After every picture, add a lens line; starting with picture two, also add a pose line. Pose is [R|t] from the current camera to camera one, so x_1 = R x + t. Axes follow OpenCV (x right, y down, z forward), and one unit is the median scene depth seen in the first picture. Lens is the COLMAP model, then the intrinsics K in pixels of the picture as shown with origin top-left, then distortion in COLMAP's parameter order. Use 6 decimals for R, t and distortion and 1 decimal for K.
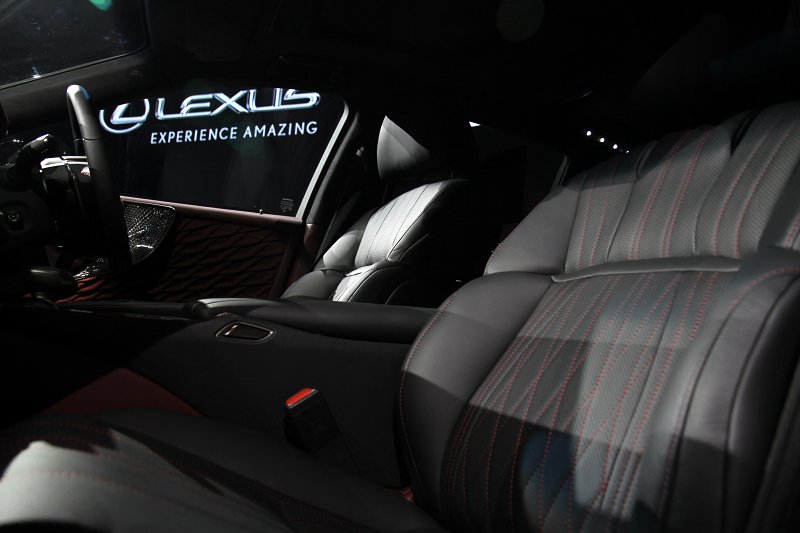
lens RADIAL K [[636.0, 0, 400.0], [0, 636.0, 266.5], [0, 0, 1]] dist [-0.054628, 0.007606]
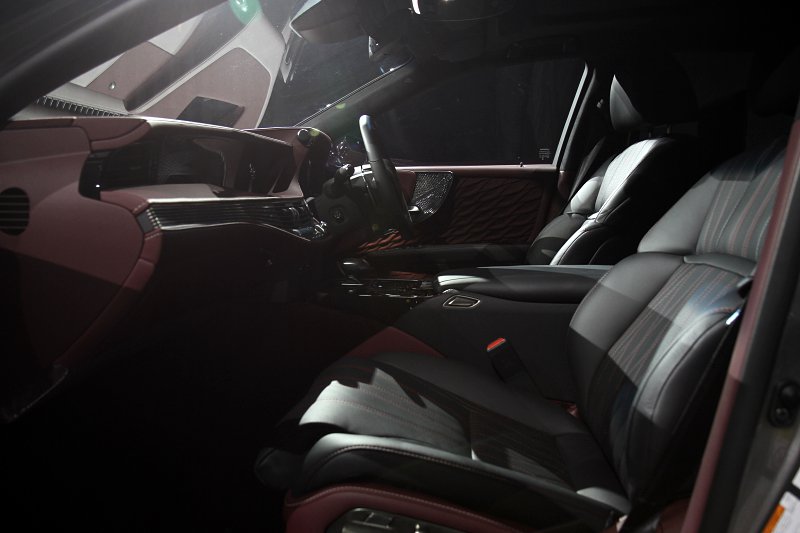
lens RADIAL K [[636.0, 0, 400.0], [0, 636.0, 266.5], [0, 0, 1]] dist [-0.054628, 0.007606]
pose [[0.862153, -0.011145, -0.506525, 0.244118], [0.107340, 0.981081, 0.161116, -0.145675], [0.495146, -0.193278, 0.847038, -0.226433]]
